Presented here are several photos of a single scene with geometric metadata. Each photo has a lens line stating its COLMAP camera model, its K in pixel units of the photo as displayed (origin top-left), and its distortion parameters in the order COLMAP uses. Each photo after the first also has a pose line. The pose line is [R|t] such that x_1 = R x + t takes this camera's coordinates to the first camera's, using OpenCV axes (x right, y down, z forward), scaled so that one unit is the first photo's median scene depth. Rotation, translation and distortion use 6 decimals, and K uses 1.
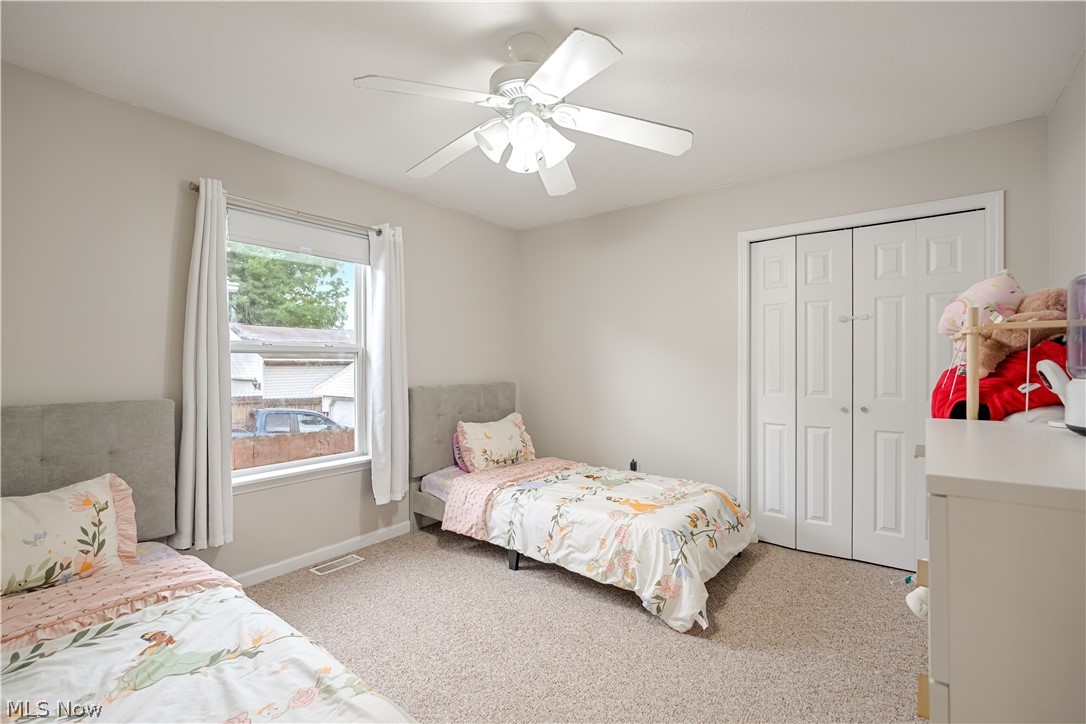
lens RADIAL K [[503.5, 0, 543.0], [0, 503.5, 362.0], [0, 0, 1]] dist [-0.000888, 0.000034]
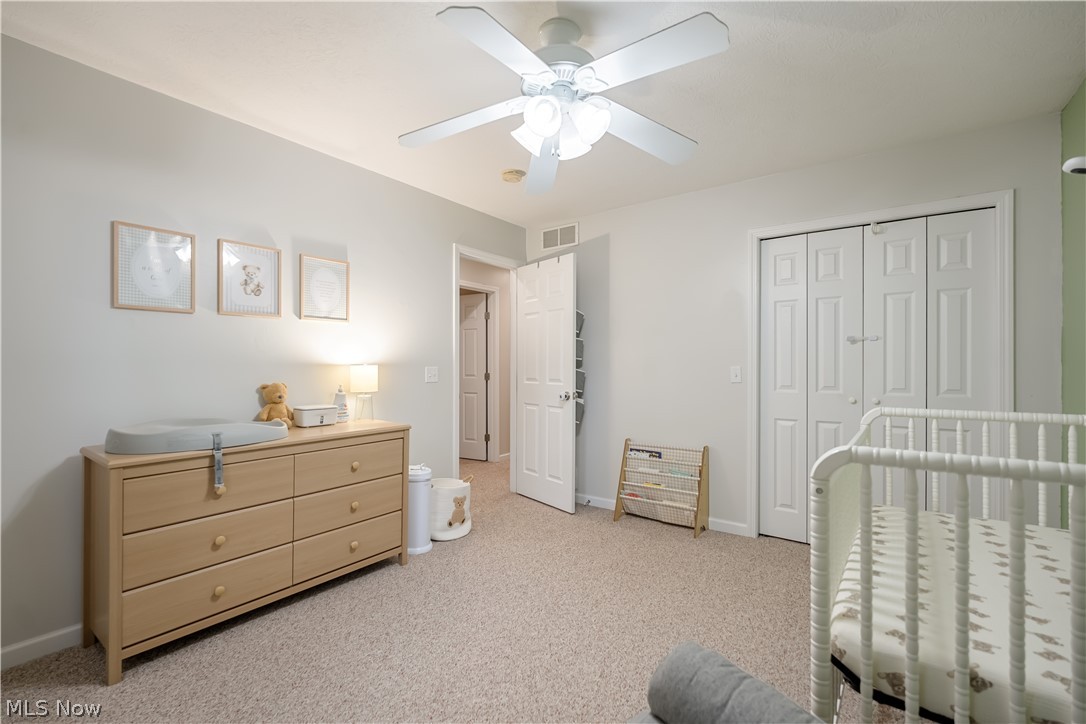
lens RADIAL K [[482.4, 0, 542.9], [0, 482.4, 354.8], [0, 0, 1]] dist [-0.001855, -0.000306]
pose [[0.998592, -0.007001, 0.052586, -0.080044], [0.007566, 0.999916, -0.010548, -0.000233], [-0.052508, 0.010931, 0.998561, 0.064218]]
